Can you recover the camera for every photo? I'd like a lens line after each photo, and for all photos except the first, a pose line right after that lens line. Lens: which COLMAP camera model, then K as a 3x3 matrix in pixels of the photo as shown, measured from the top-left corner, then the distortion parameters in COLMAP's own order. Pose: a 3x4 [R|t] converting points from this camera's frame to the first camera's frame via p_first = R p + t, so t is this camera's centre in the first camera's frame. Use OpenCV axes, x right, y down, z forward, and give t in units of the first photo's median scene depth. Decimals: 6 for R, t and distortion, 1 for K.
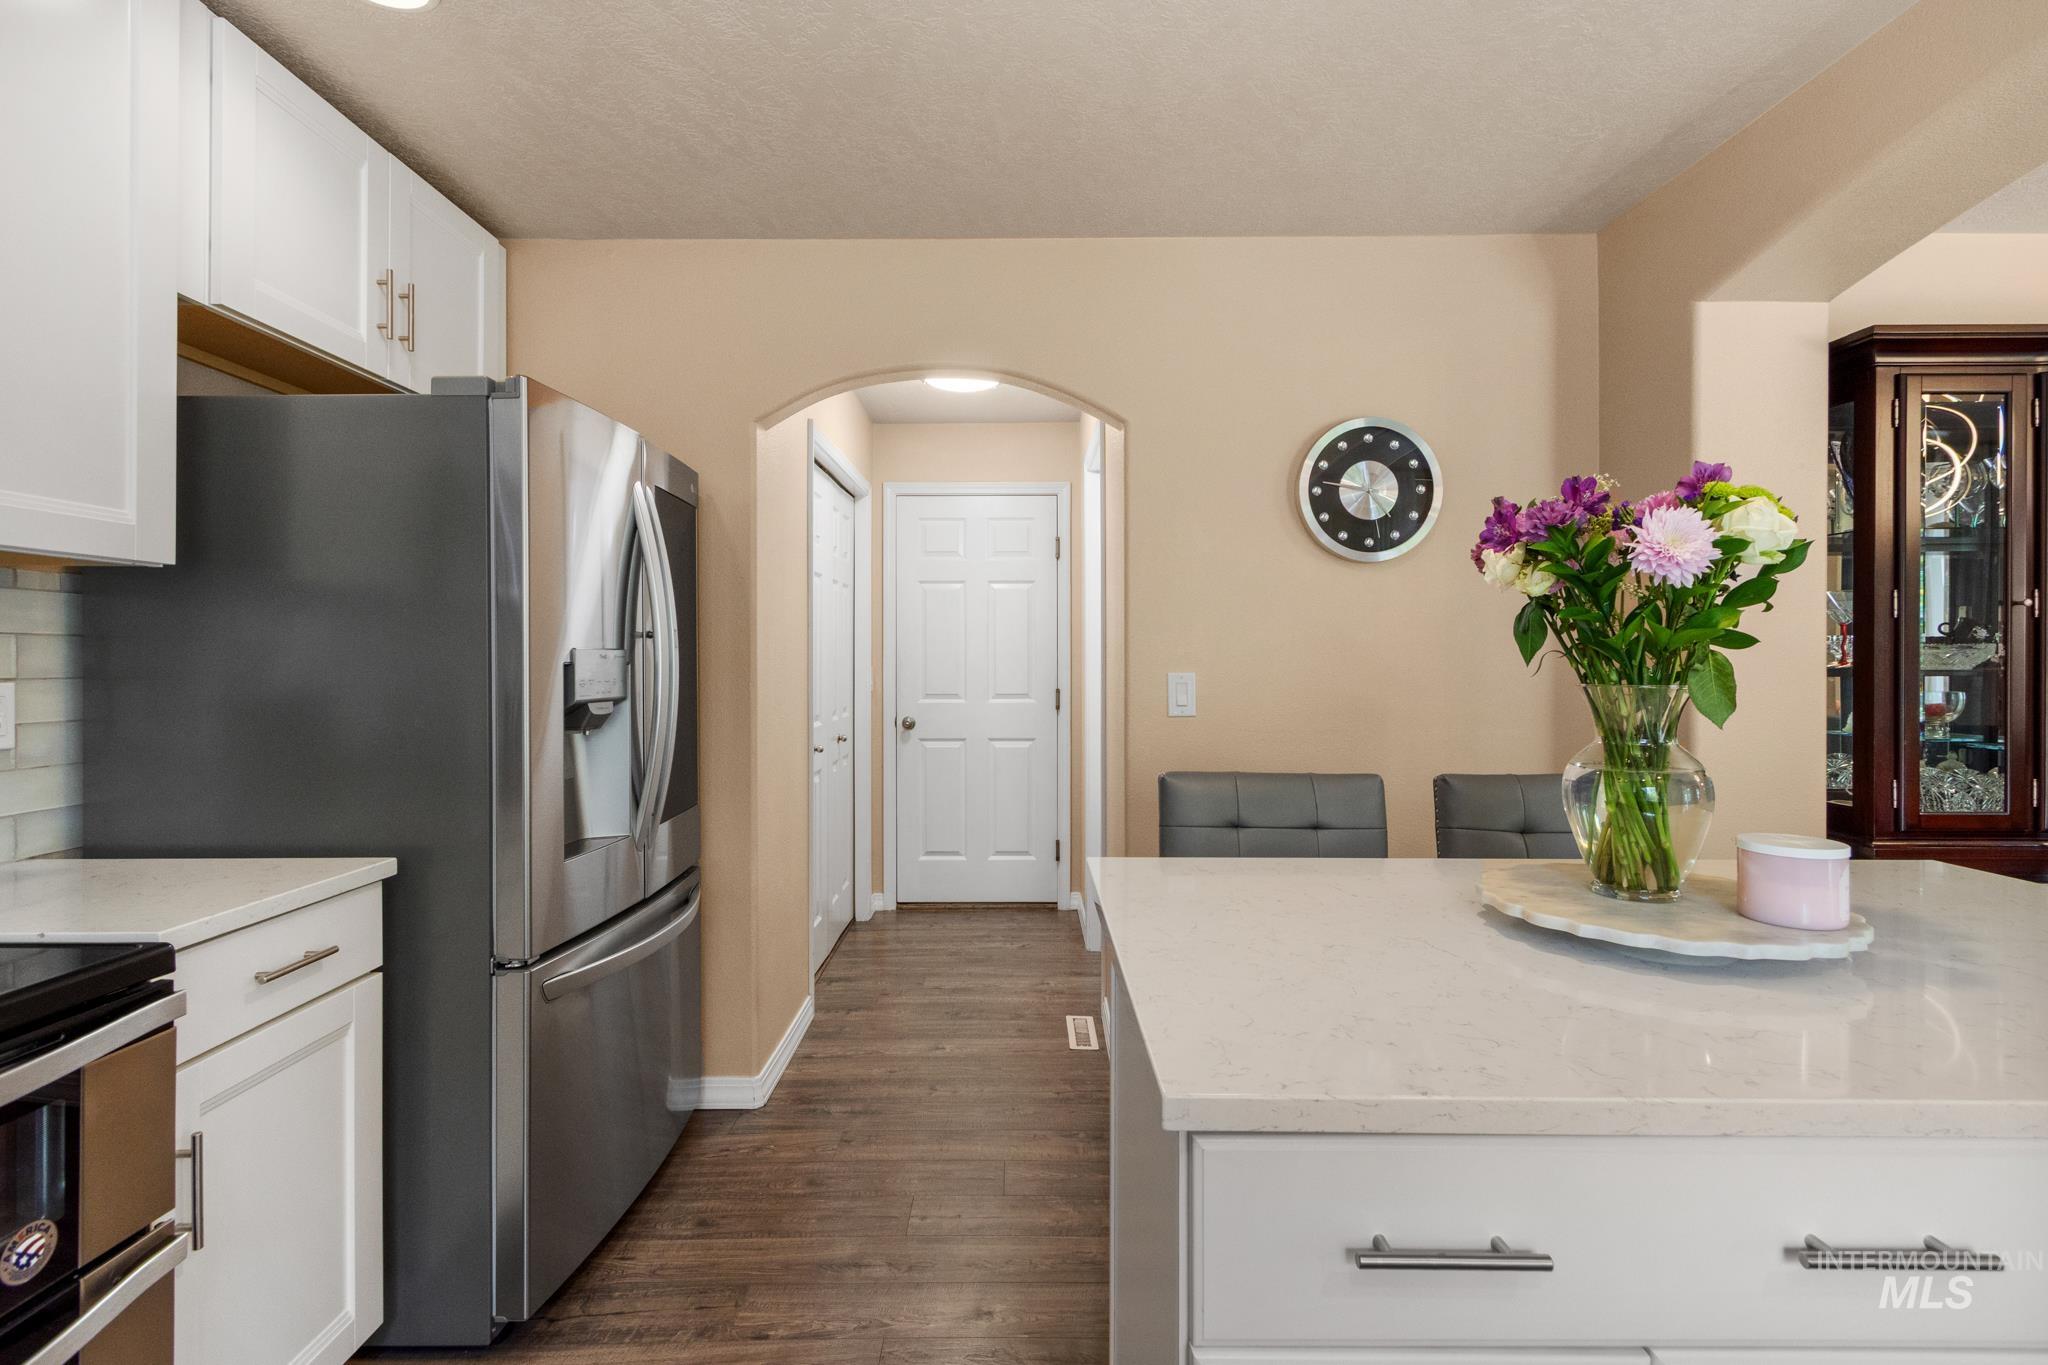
lens RADIAL K [[964.9, 0, 1009.7], [0, 964.9, 644.4], [0, 0, 1]] dist [0.009886, -0.004165]
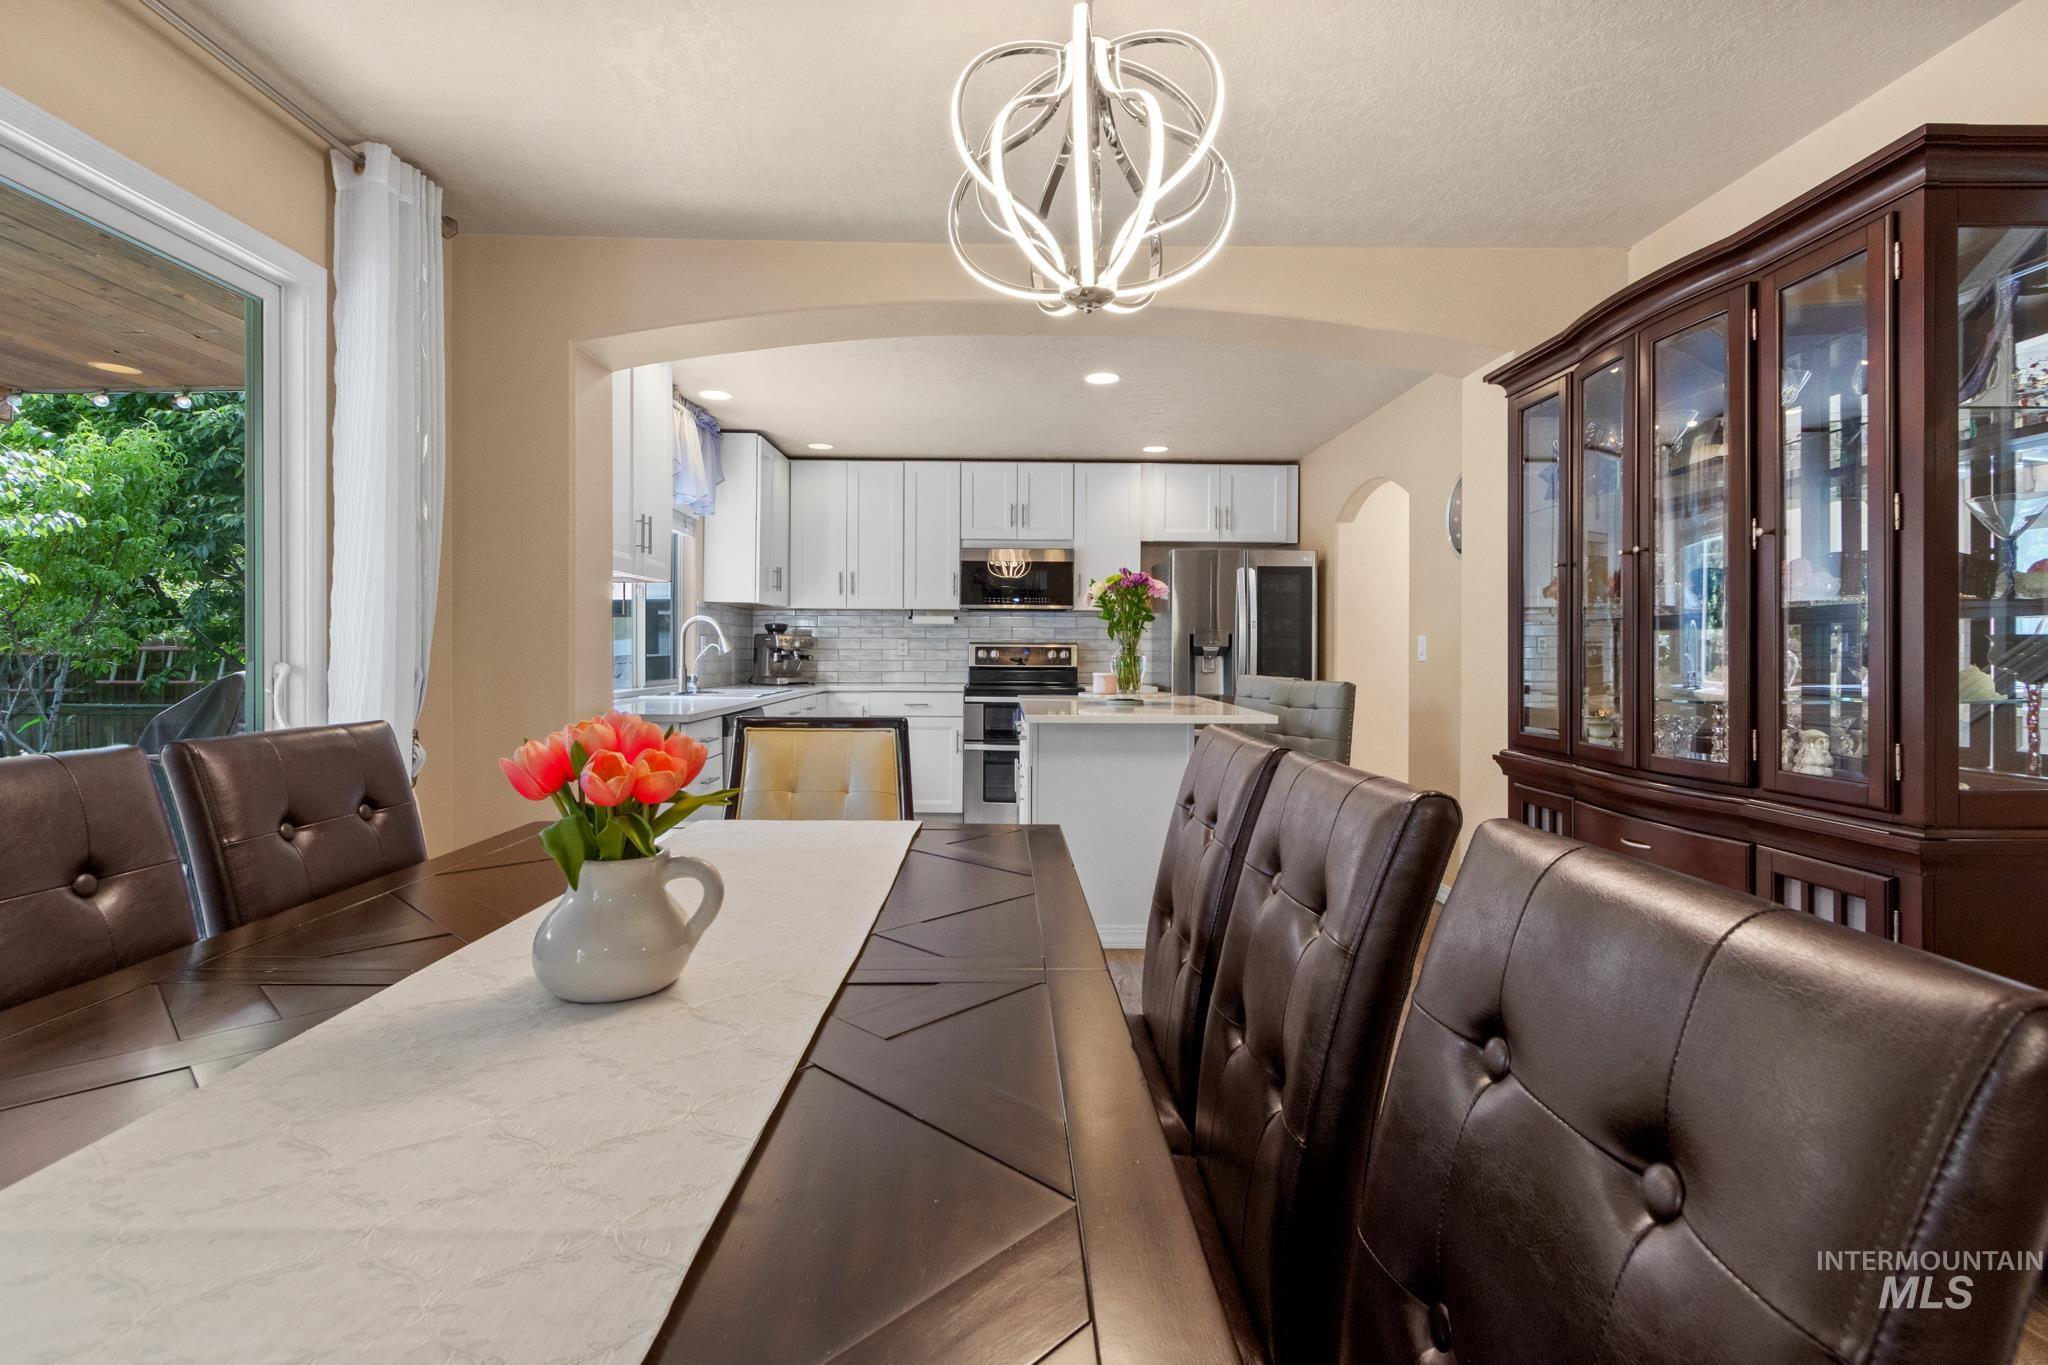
lens RADIAL K [[964.9, 0, 1009.9], [0, 964.9, 656.5], [0, 0, 1]] dist [0.009886, -0.004165]
pose [[0.012761, 0.004394, -0.999909, 1.901673], [0.009640, 0.999943, 0.004517, 0.051825], [0.999872, -0.009697, 0.012718, 0.249346]]
